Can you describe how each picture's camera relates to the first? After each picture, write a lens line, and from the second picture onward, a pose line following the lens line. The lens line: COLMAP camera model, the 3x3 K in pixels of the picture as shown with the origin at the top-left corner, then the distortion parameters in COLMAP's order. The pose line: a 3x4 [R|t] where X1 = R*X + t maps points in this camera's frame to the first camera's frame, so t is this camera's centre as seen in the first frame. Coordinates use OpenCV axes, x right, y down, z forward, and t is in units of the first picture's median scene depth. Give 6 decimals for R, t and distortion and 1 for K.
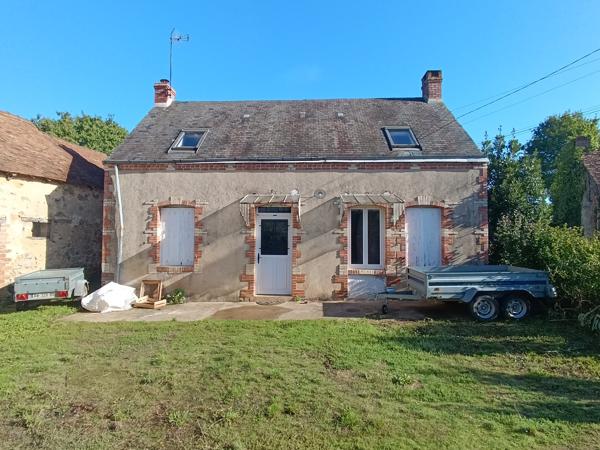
lens RADIAL K [[346.2, 0, 293.5], [0, 346.2, 225.3], [0, 0, 1]] dist [0.002303, -0.002848]
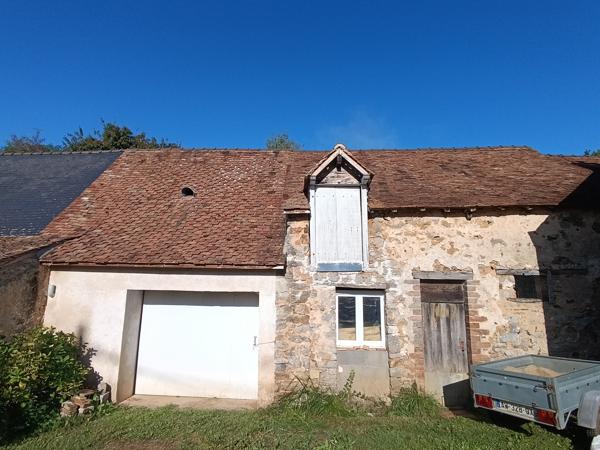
lens RADIAL K [[346.2, 0, 297.8], [0, 346.2, 224.0], [0, 0, 1]] dist [0.002303, -0.002848]
pose [[0.156237, -0.195341, -0.968211, -0.168658], [0.030104, 0.980735, -0.193010, 0.009825], [0.987261, 0.001009, 0.159108, 0.513986]]
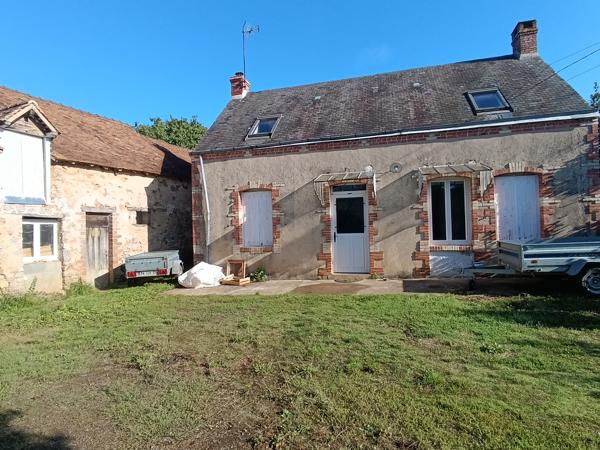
lens RADIAL K [[346.2, 0, 294.0], [0, 346.2, 225.4], [0, 0, 1]] dist [0.002303, -0.002848]
pose [[0.975218, -0.035001, -0.218461, 0.004237], [0.041622, 0.998801, 0.025776, 0.031652], [0.217297, -0.034230, 0.975505, -0.005938]]
